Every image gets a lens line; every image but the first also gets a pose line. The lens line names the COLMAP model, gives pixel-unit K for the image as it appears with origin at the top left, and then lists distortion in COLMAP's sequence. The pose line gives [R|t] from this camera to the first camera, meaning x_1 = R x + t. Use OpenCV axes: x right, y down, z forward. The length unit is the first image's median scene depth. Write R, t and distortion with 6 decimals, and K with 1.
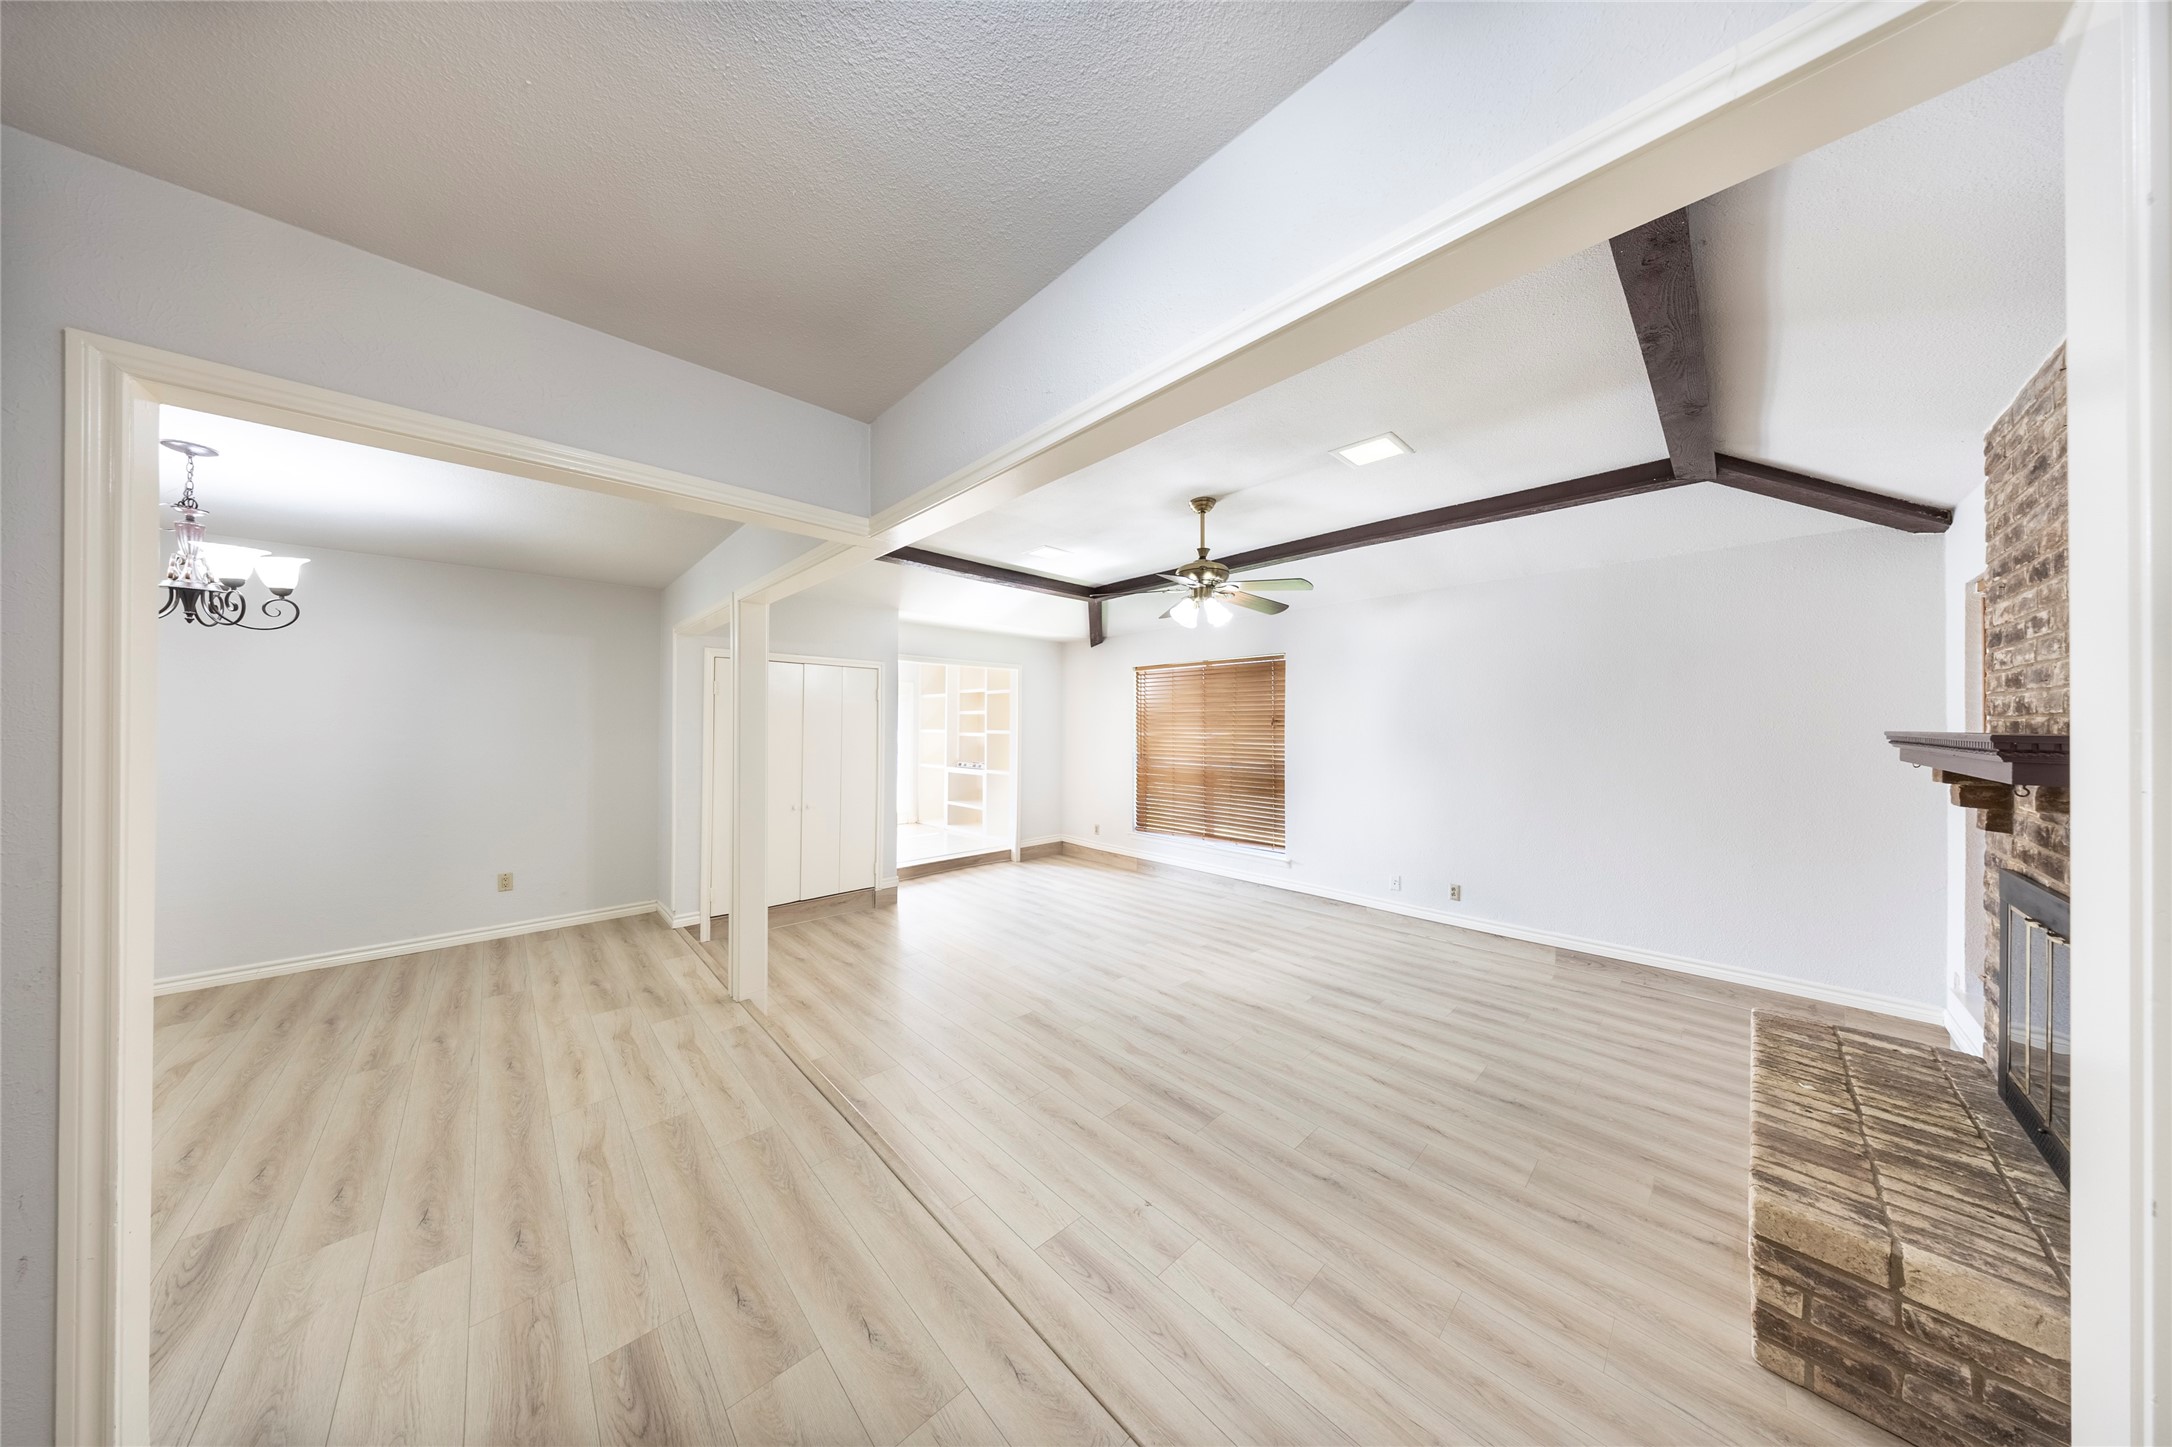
lens RADIAL K [[628.6, 0, 1111.0], [0, 628.6, 717.0], [0, 0, 1]] dist [-0.000575, -0.000517]
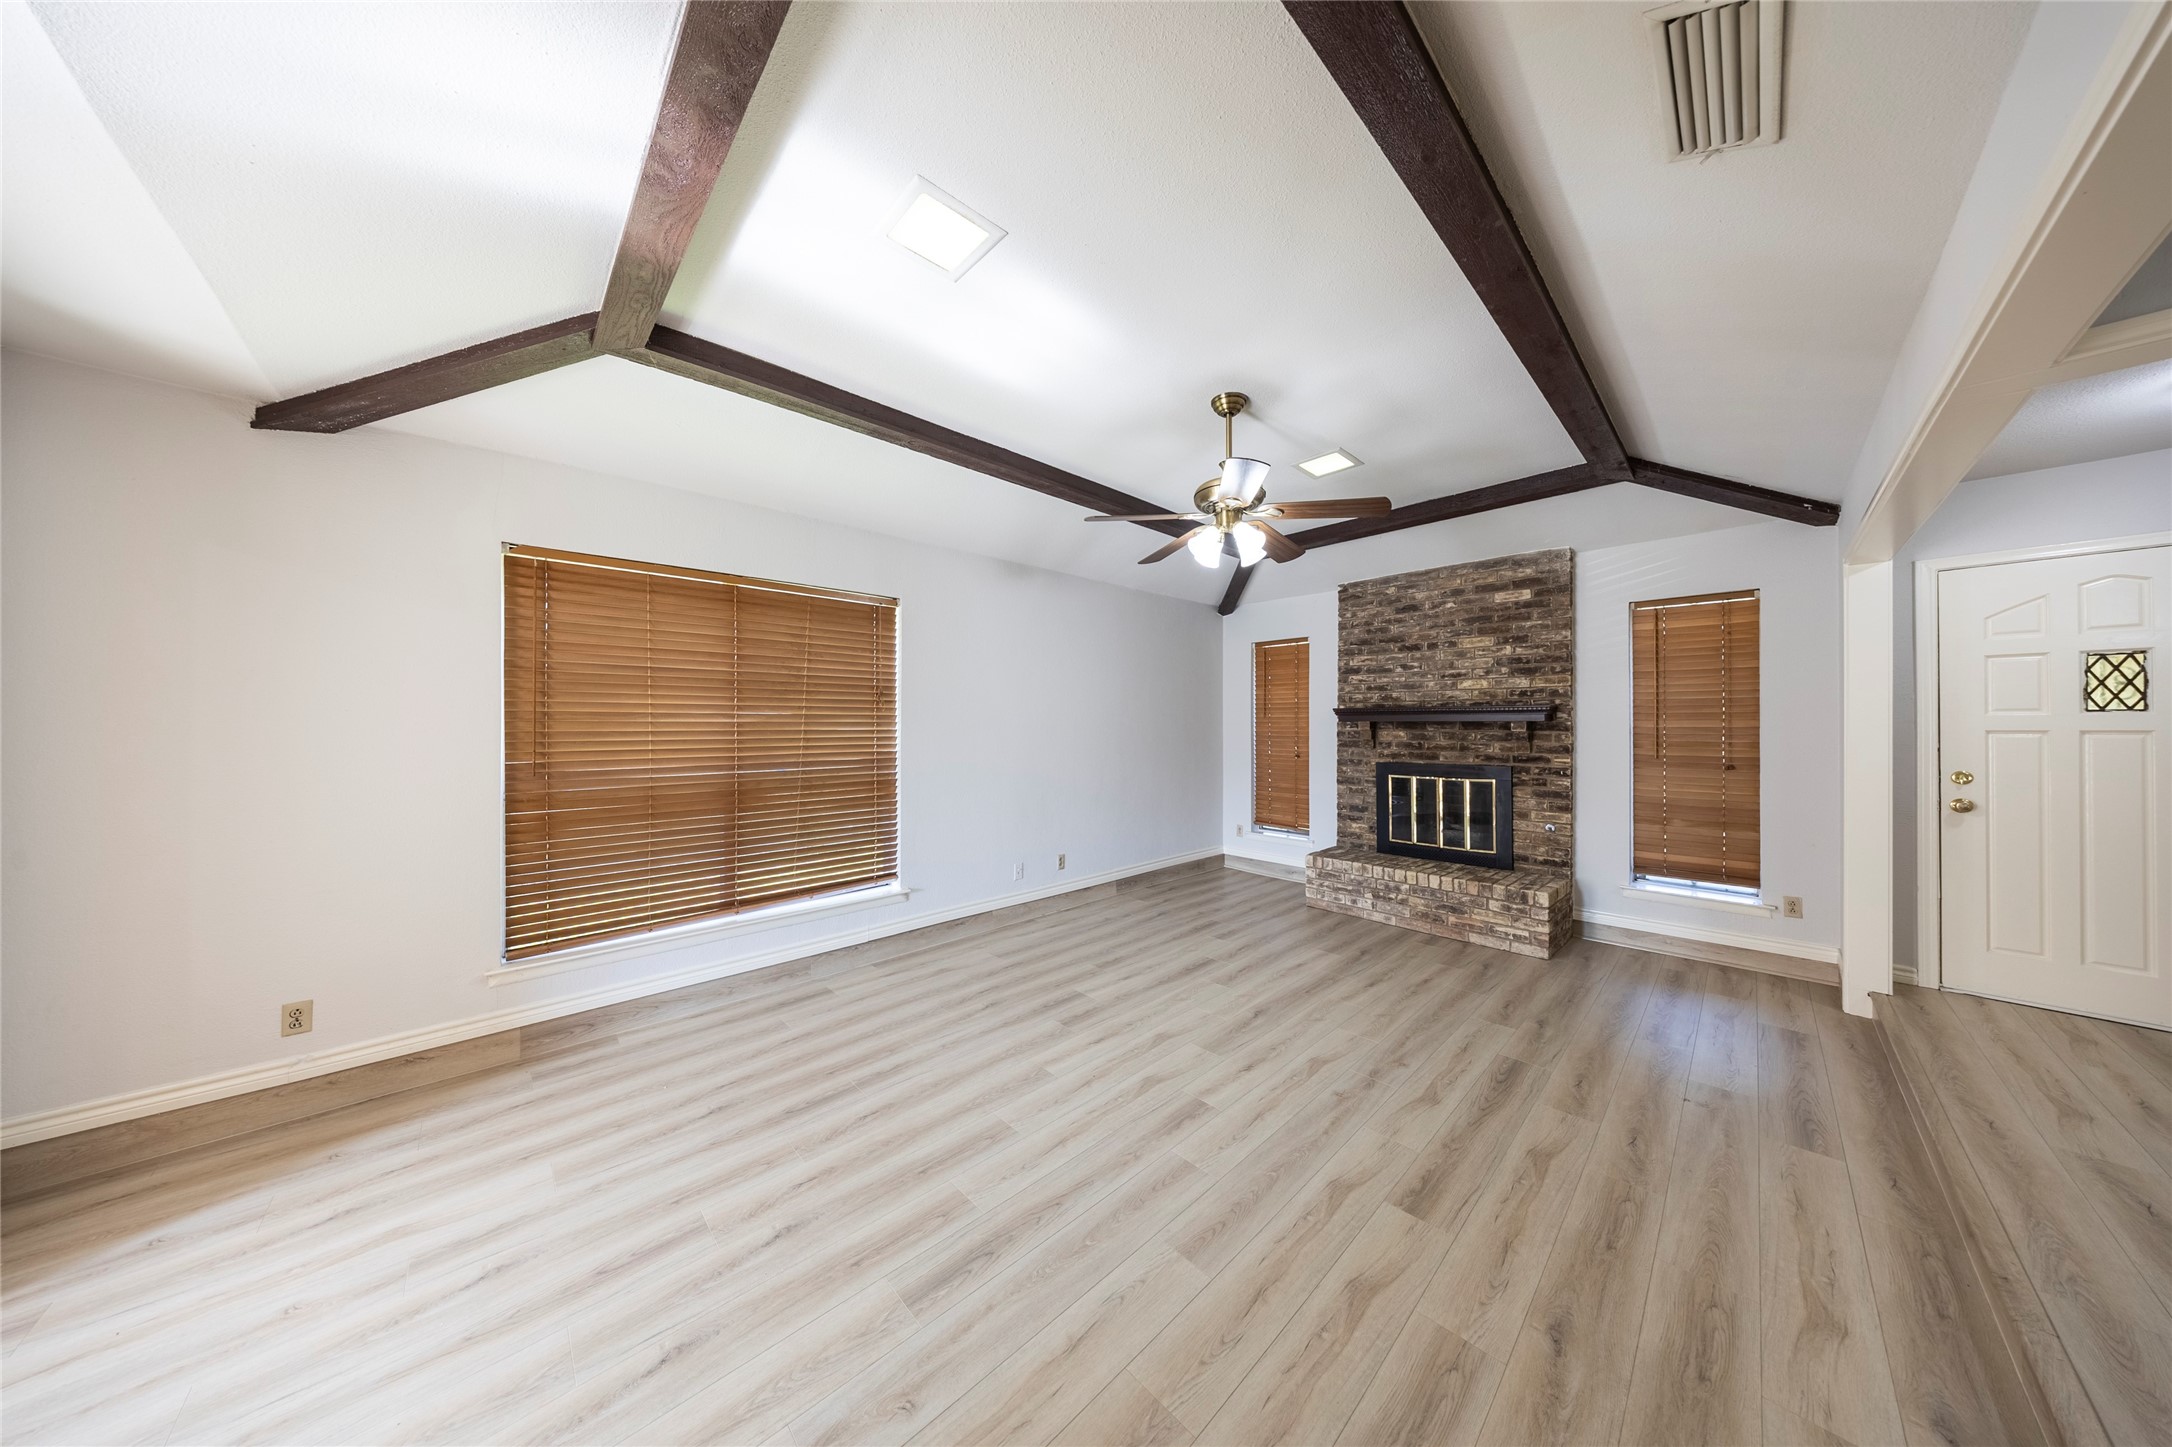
lens RADIAL K [[628.6, 0, 1084.6], [0, 628.6, 722.7], [0, 0, 1]] dist [-0.000575, -0.000517]
pose [[0.034013, -0.004290, 0.999412, -0.682748], [-0.011625, 0.999921, 0.004687, 0.052250], [-0.999354, -0.011777, 0.033960, 1.257230]]
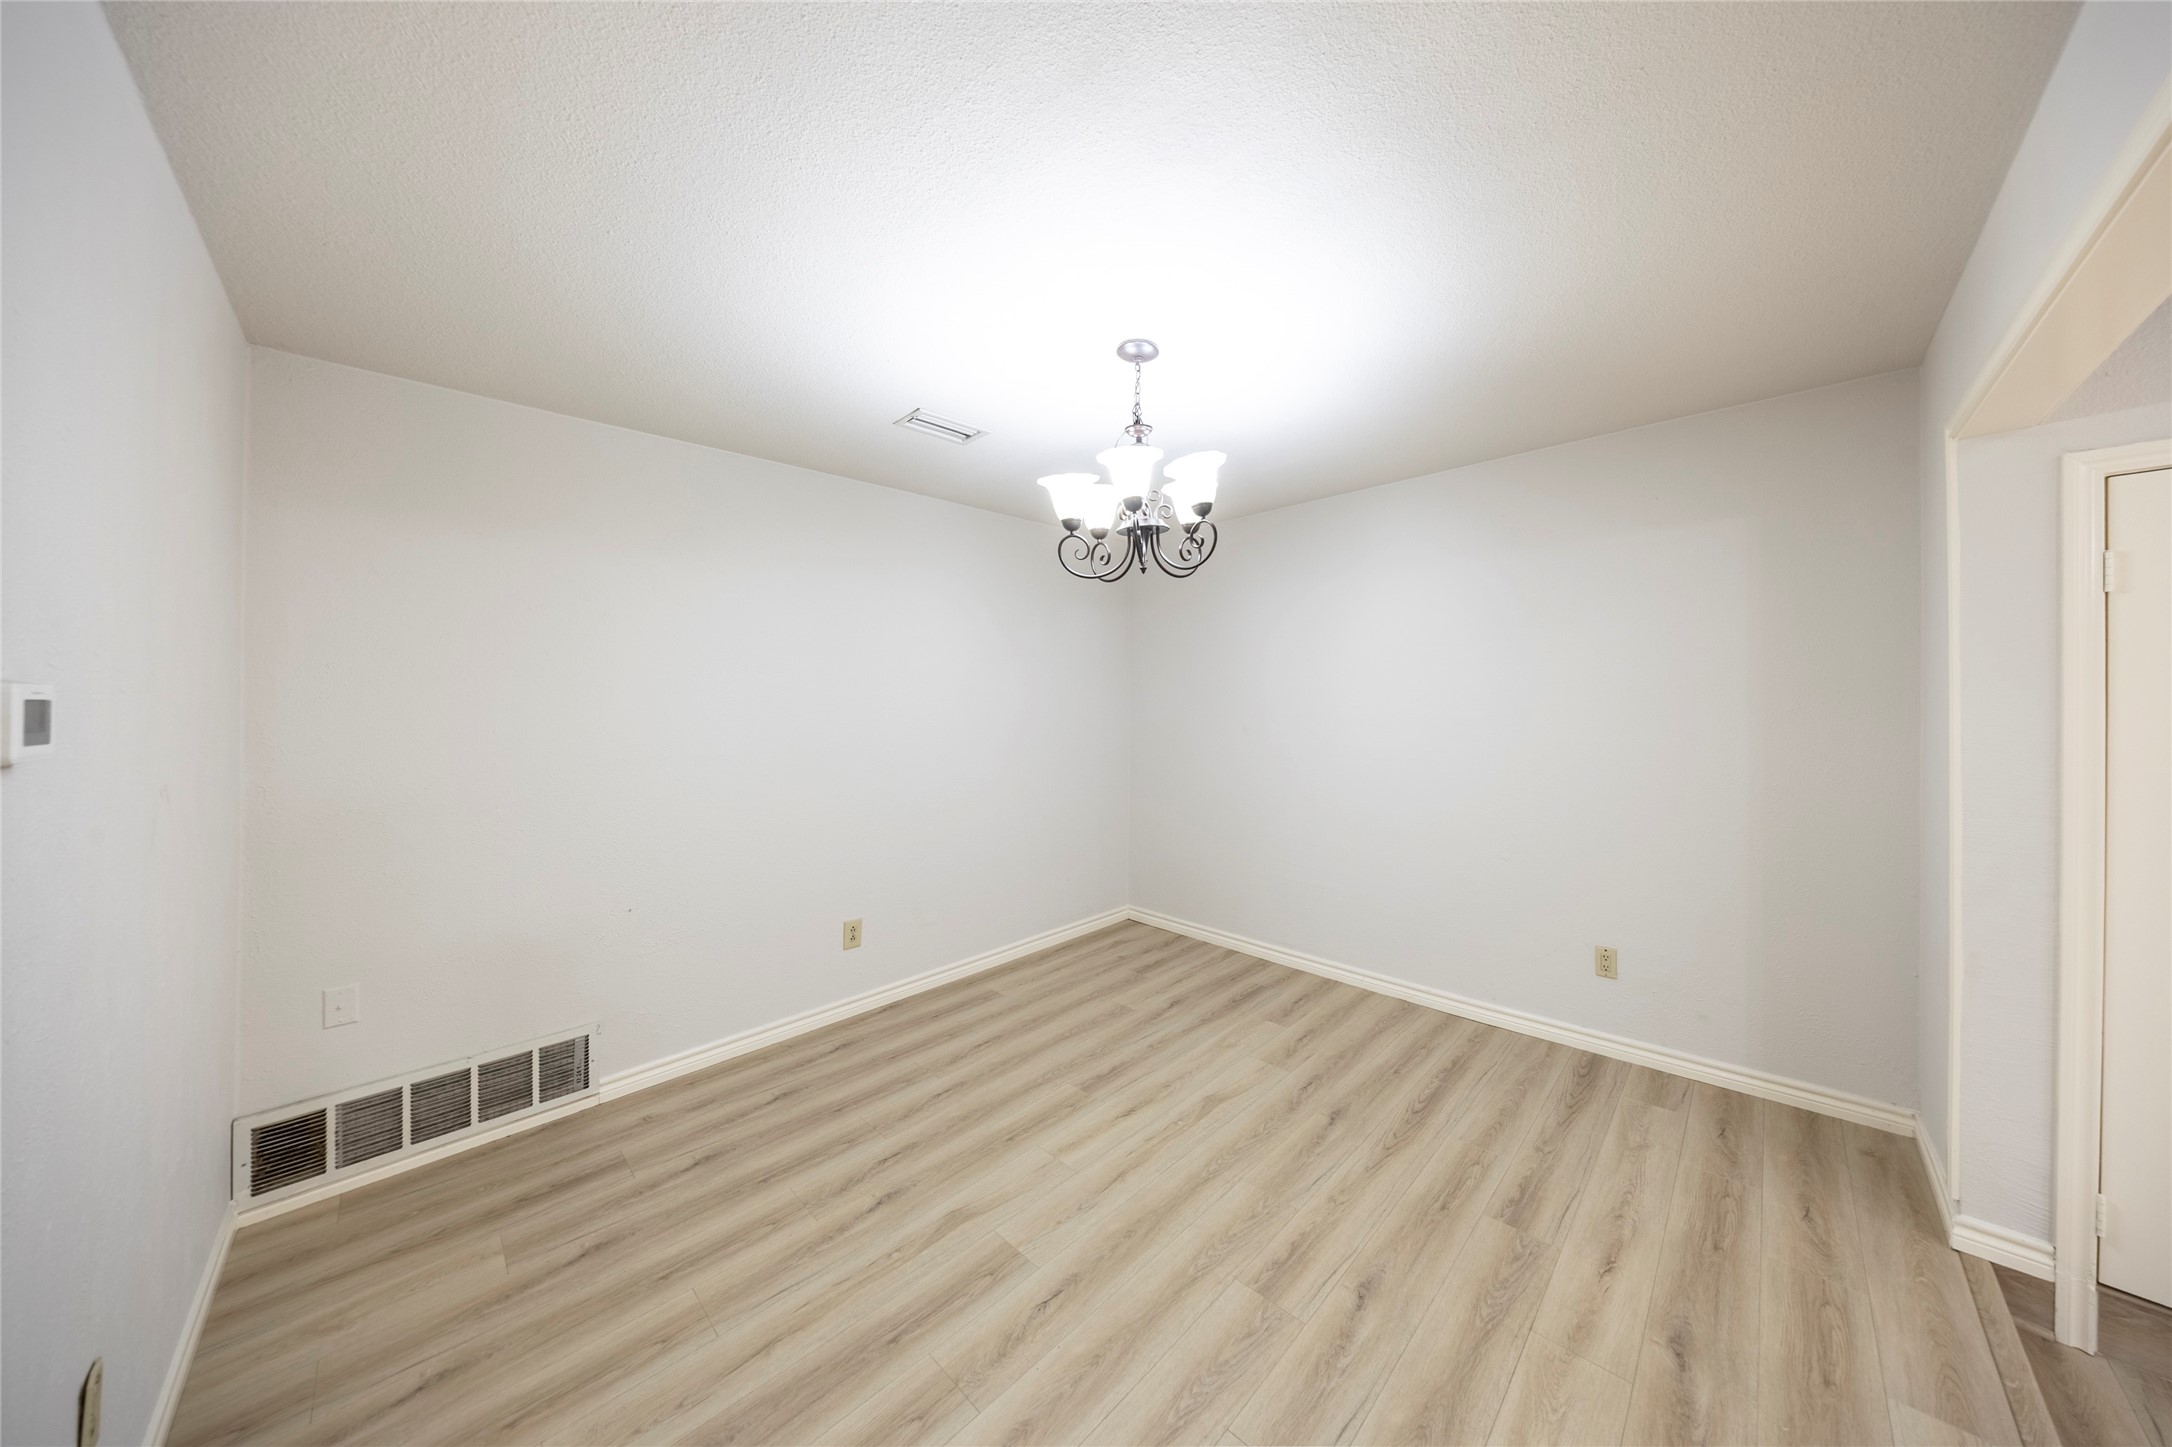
lens RADIAL K [[686.2, 0, 1112.4], [0, 686.2, 705.1], [0, 0, 1]] dist [-0.000275, -0.000241]
pose [[0.039565, 0.004829, -0.999205, -0.393878], [0.015402, 0.999867, 0.005442, -0.004062], [0.999098, -0.015605, 0.039485, 0.621811]]
